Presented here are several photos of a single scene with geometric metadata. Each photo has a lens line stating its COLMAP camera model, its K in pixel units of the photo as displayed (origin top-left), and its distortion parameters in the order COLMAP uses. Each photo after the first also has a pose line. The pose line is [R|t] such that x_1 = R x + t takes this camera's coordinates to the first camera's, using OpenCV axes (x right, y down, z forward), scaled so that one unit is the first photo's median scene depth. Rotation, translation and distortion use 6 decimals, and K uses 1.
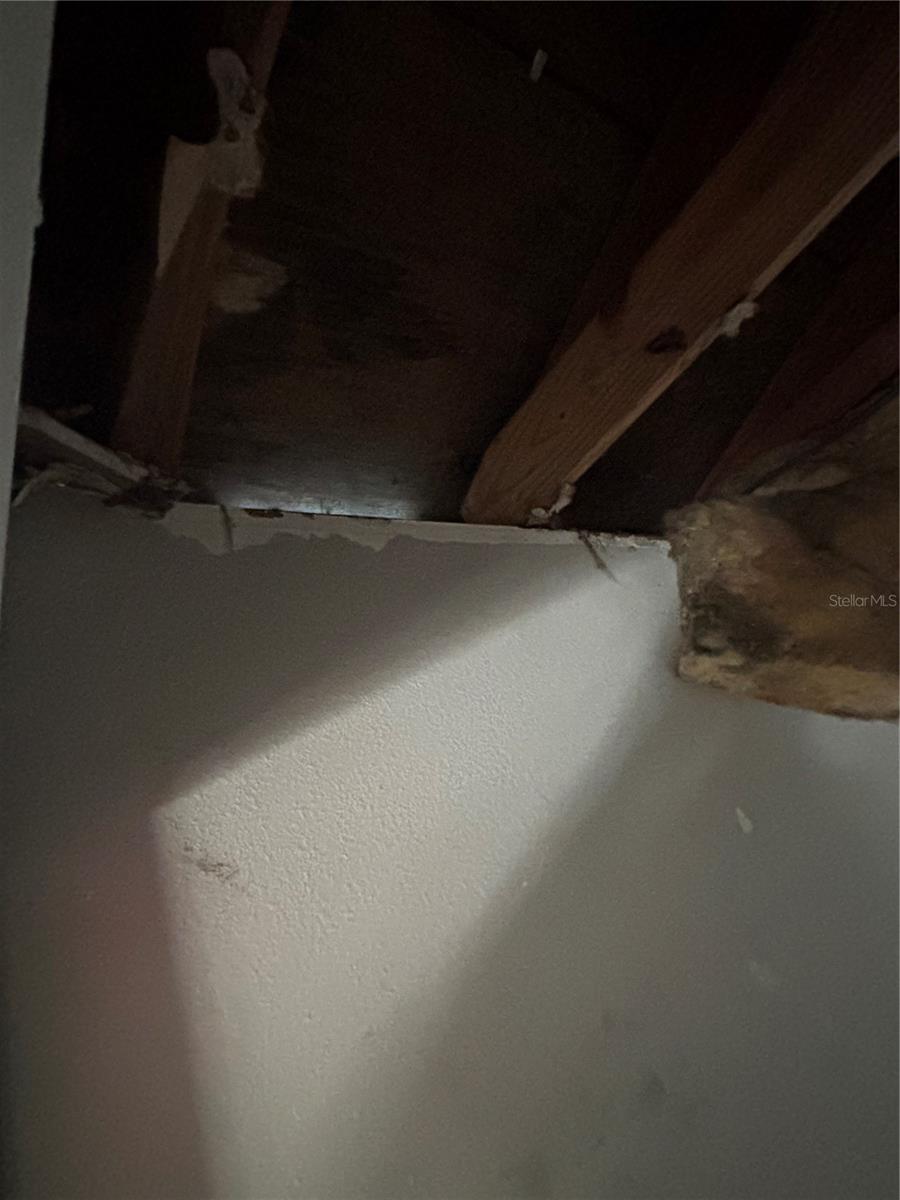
lens RADIAL K [[674.7, 0, 453.5], [0, 674.7, 600.0], [0, 0, 1]] dist [0.001242, 0.000216]
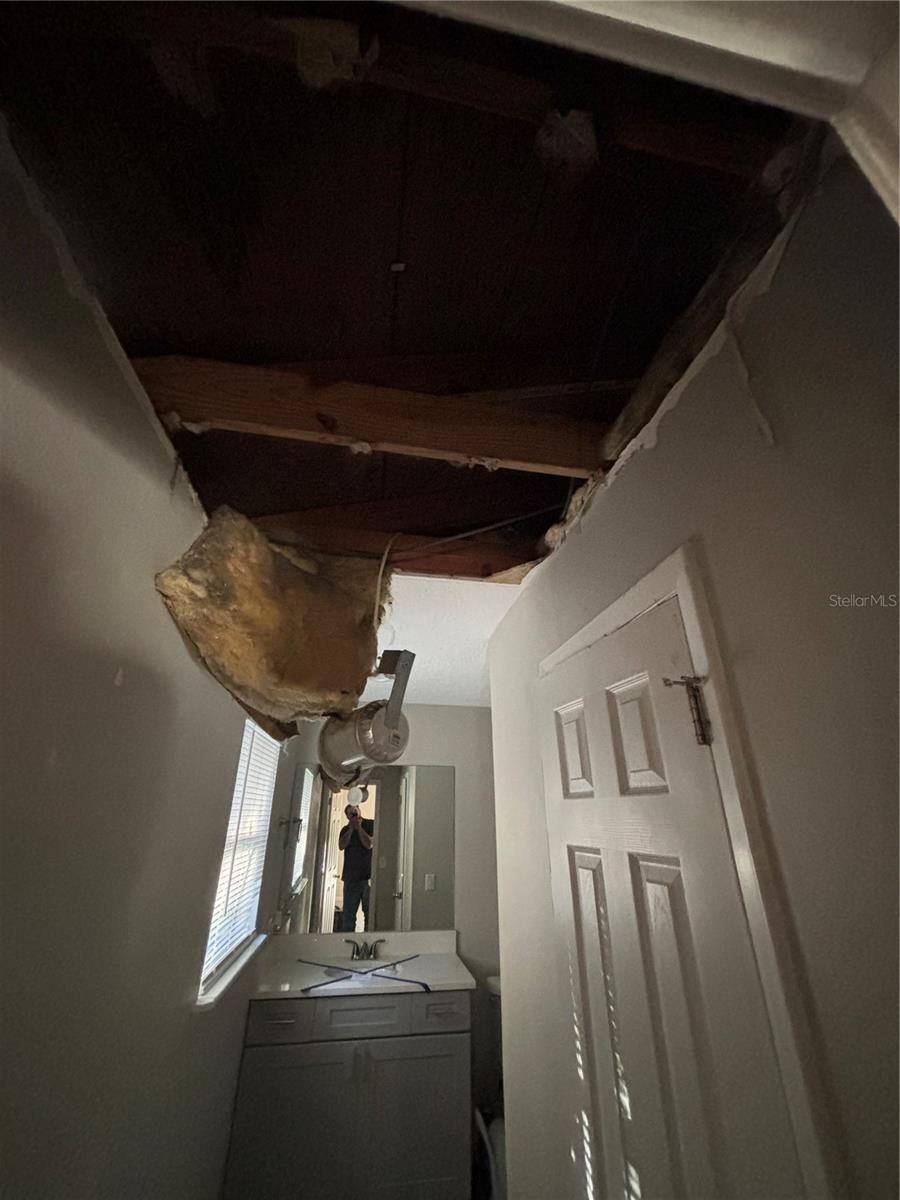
lens RADIAL K [[483.2, 0, 451.8], [0, 483.2, 596.7], [0, 0, 1]] dist [-0.001631, -0.000109]
pose [[0.369424, 0.668671, 0.645295, -0.048000], [-0.550028, 0.717051, -0.428143, 0.230303], [-0.748996, -0.196764, 0.632684, -0.068086]]
